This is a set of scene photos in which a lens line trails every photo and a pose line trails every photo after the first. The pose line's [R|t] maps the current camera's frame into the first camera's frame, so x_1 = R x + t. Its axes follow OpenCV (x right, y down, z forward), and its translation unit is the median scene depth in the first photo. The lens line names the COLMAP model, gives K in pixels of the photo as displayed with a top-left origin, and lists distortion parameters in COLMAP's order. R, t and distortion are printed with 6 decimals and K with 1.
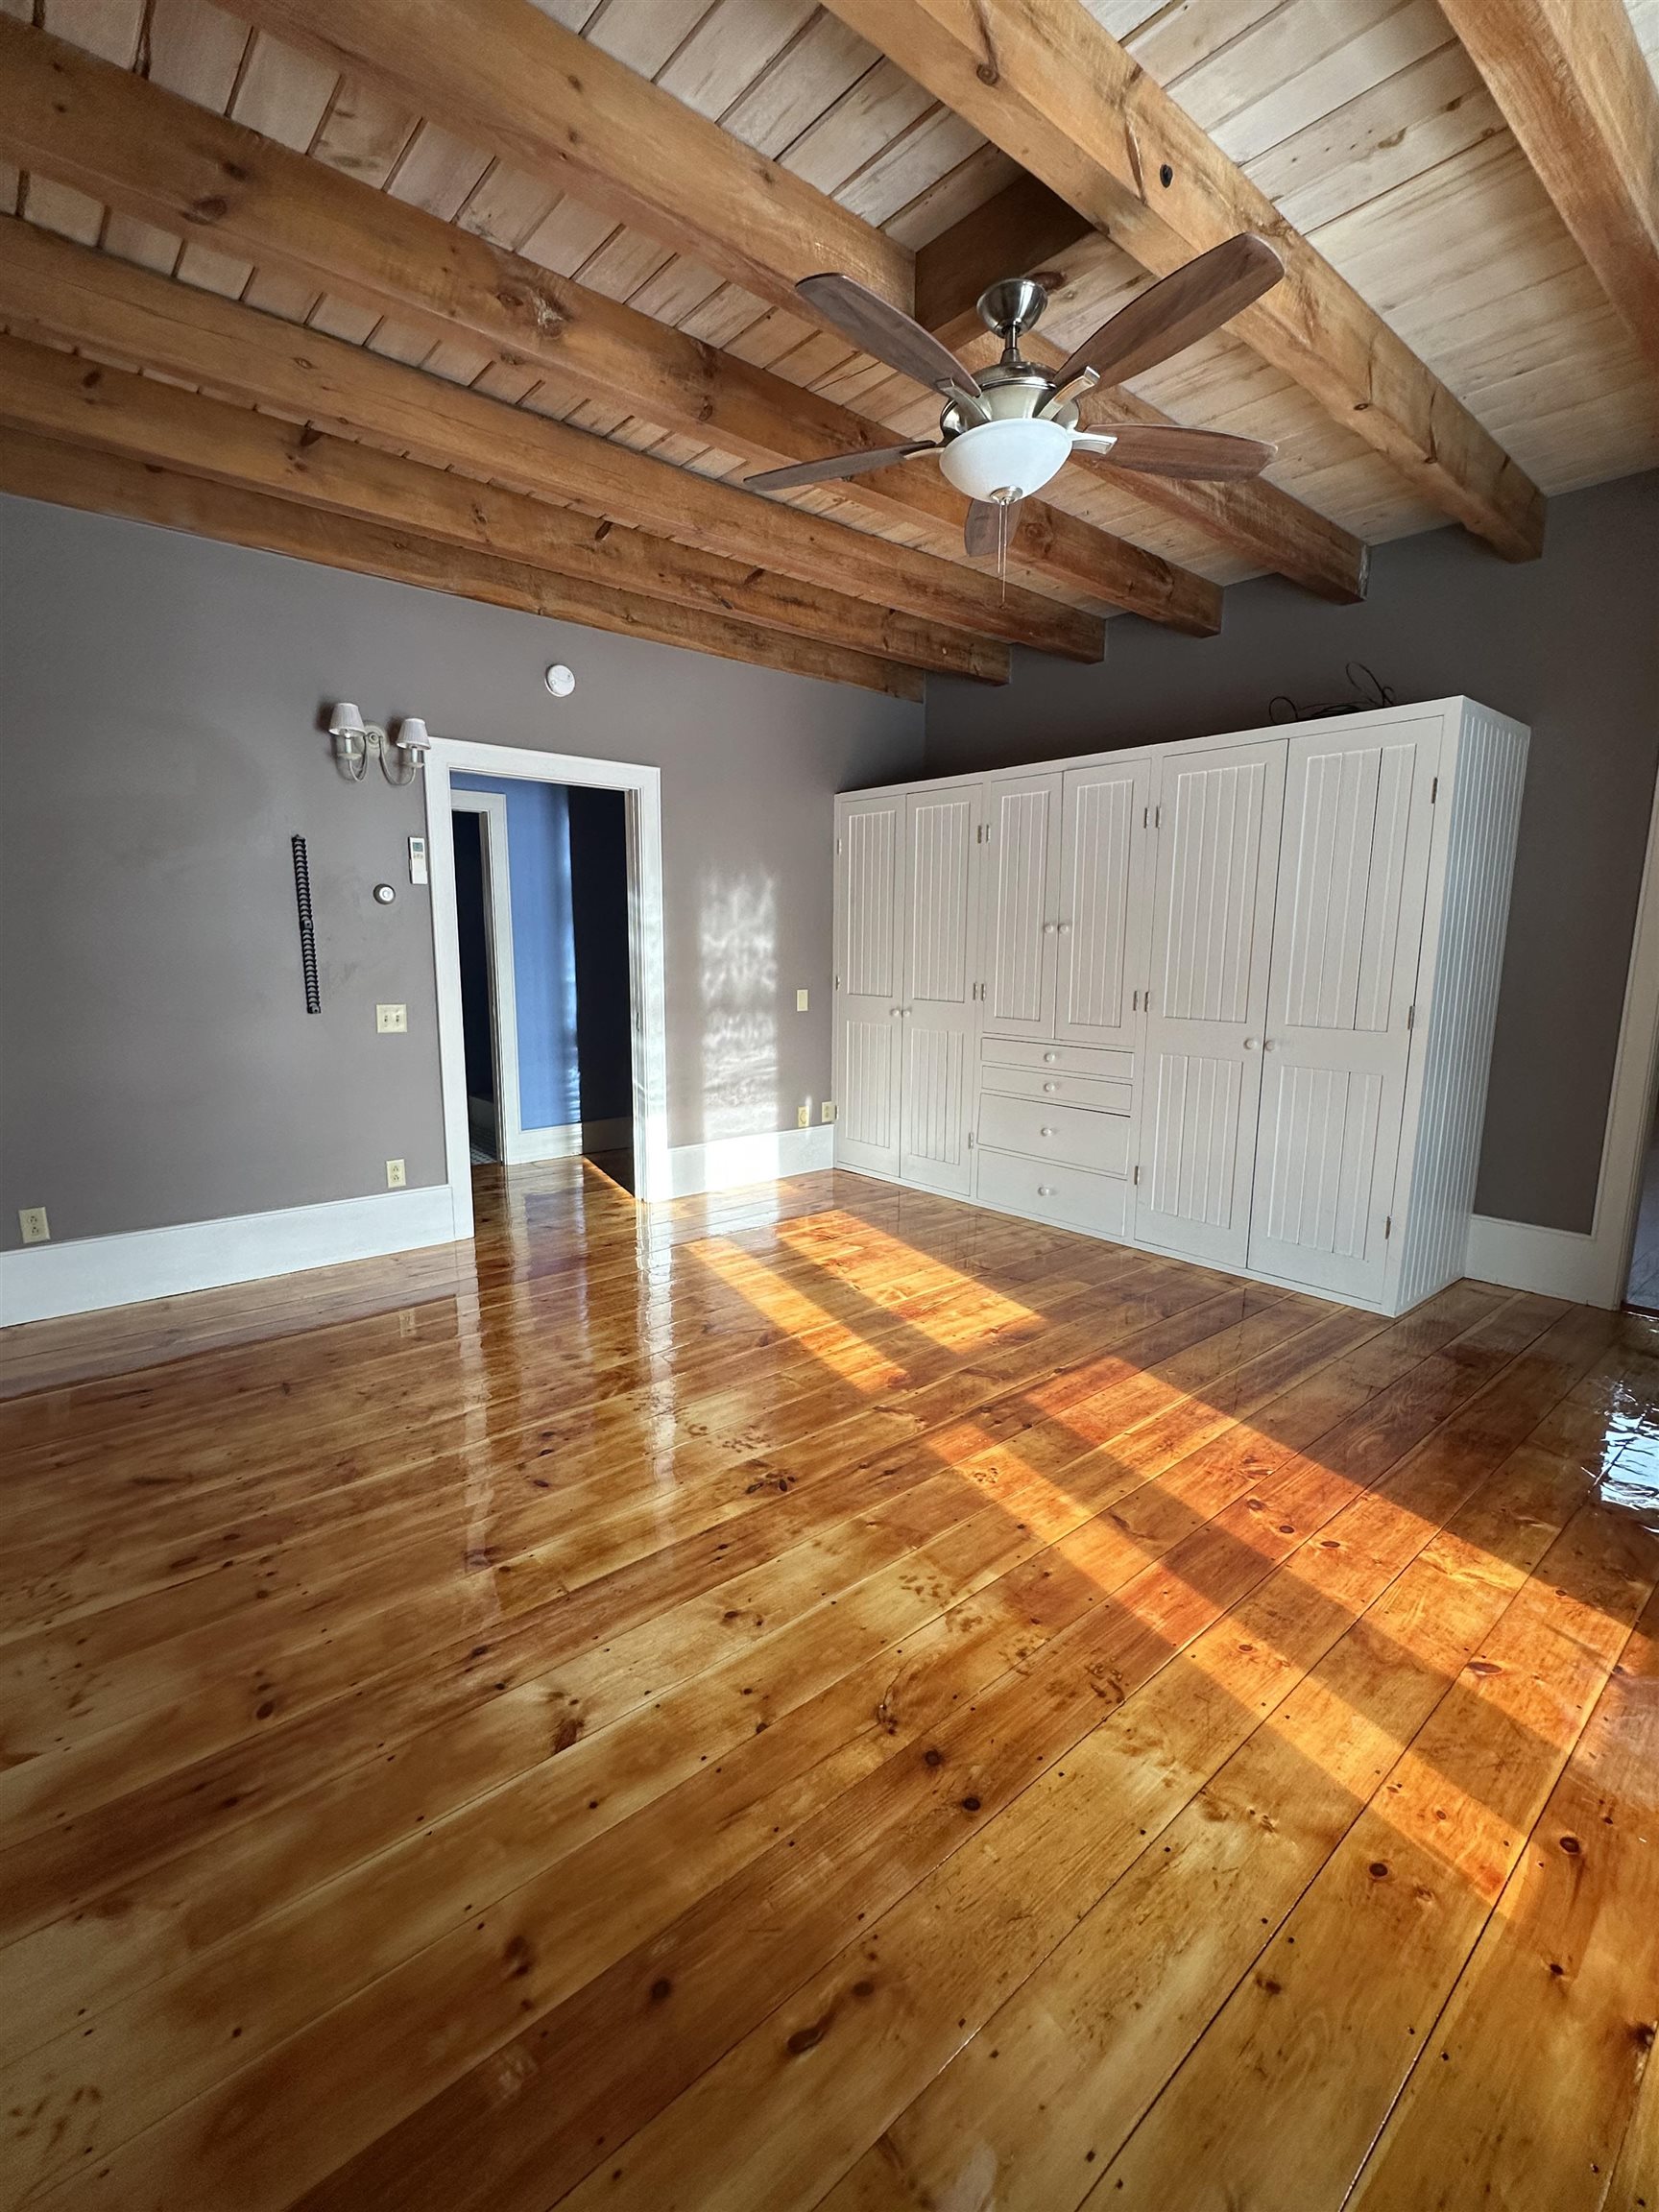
lens RADIAL K [[995.7, 0, 827.3], [0, 995.7, 1111.4], [0, 0, 1]] dist [-0.001236, 0.002012]
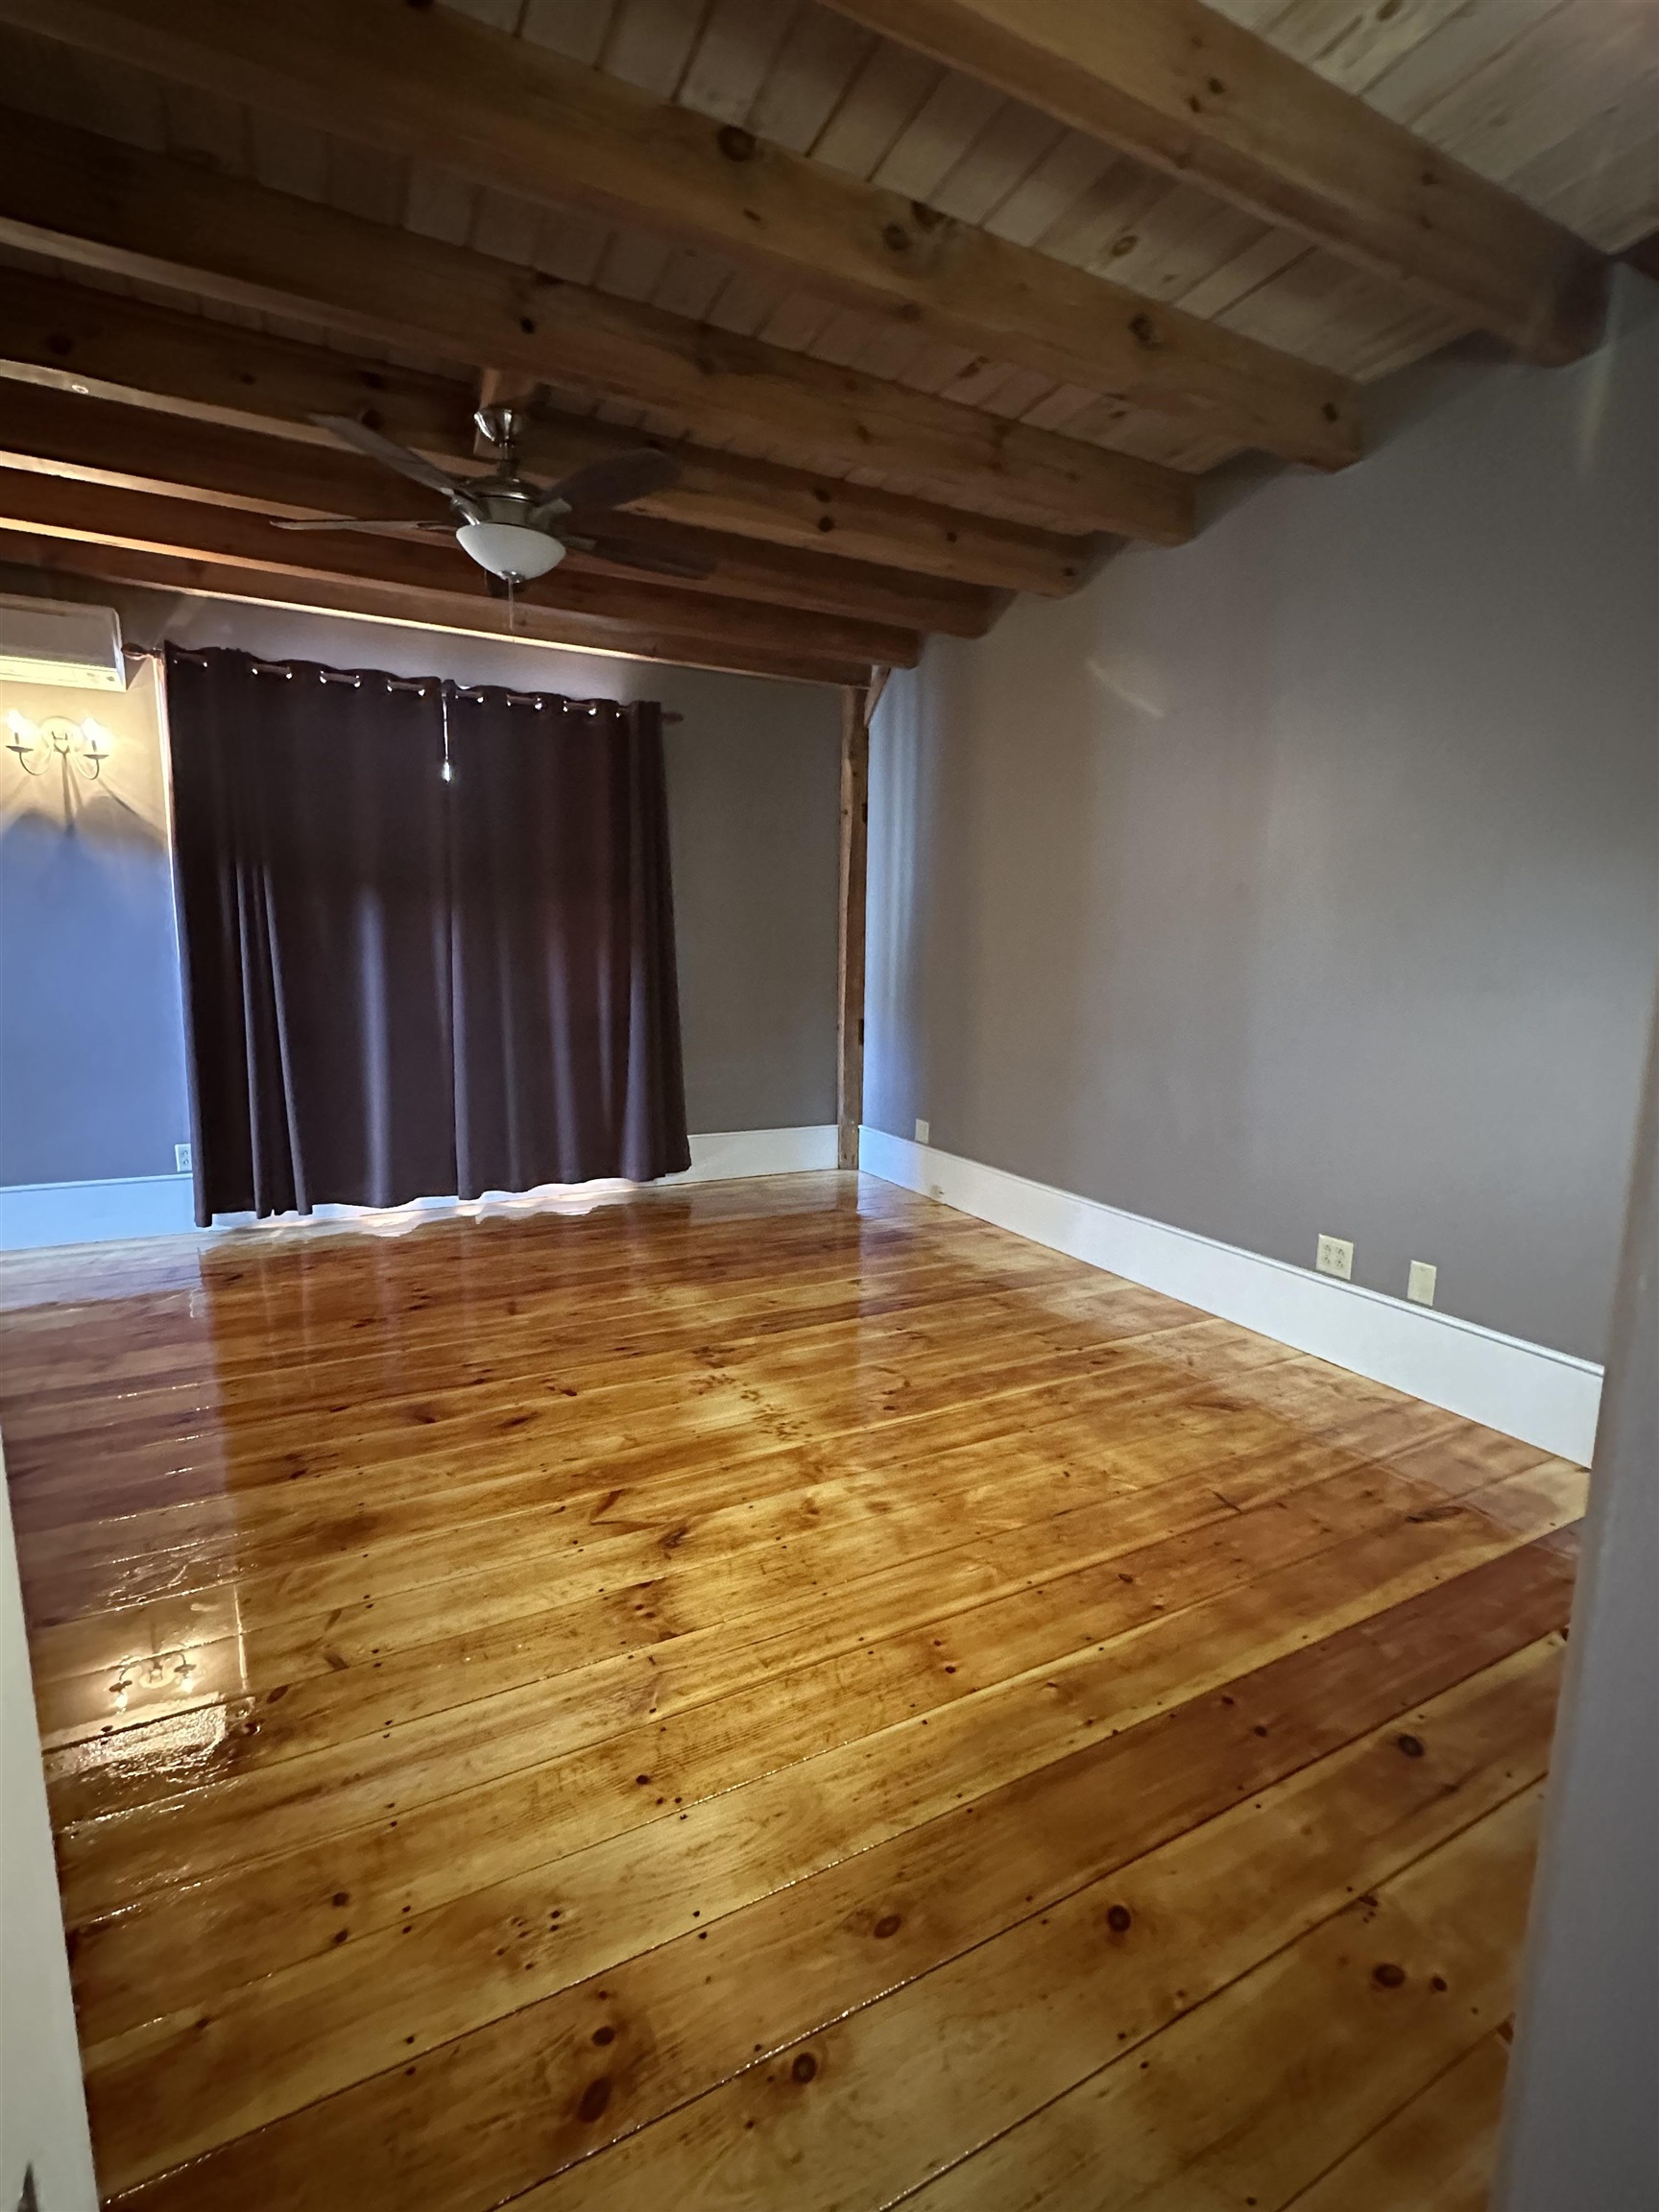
lens RADIAL K [[995.7, 0, 834.5], [0, 995.7, 1101.0], [0, 0, 1]] dist [-0.001236, 0.002012]
pose [[-0.973832, -0.048335, 0.222068, -0.350352], [0.024321, 0.949347, 0.313287, -0.245026], [-0.225962, 0.310490, -0.923330, 1.491487]]
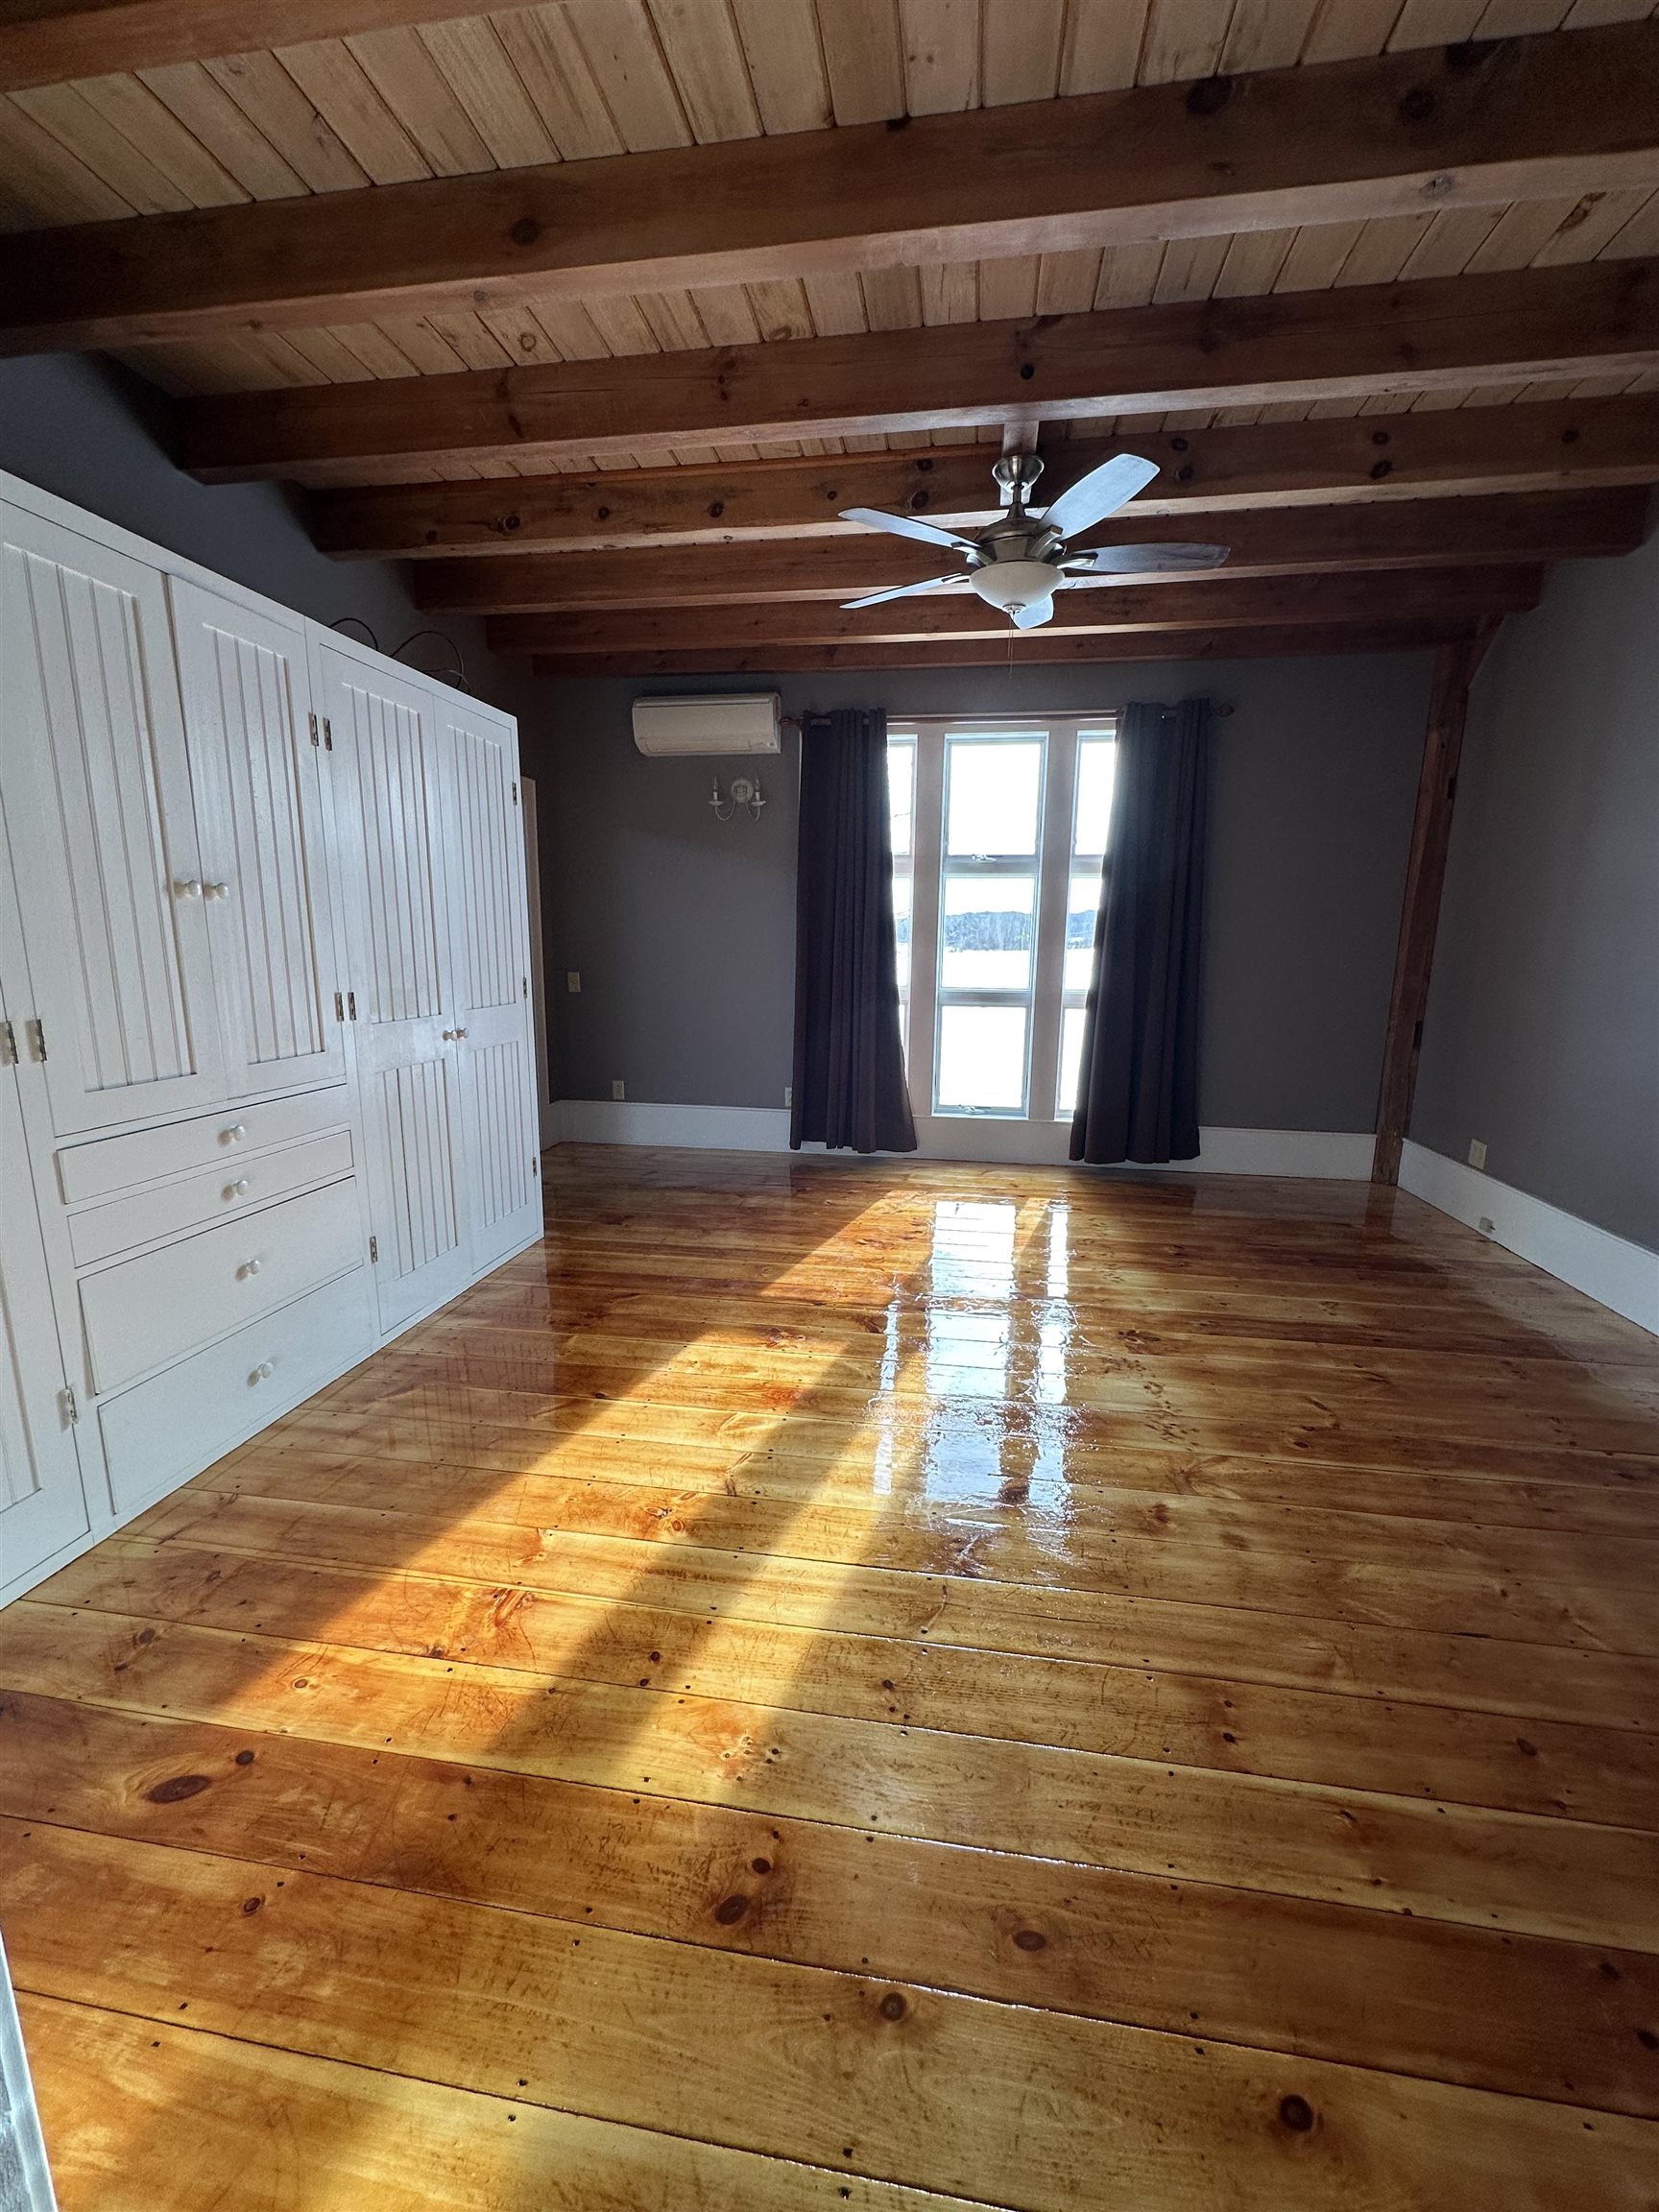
lens RADIAL K [[889.5, 0, 832.4], [0, 889.5, 1103.1], [0, 0, 1]] dist [-0.000433, -0.000107]
pose [[-0.652474, -0.148519, 0.743115, -0.456247], [0.117610, 0.948880, 0.292908, -0.231658], [-0.748629, 0.278512, -0.601652, 1.401041]]
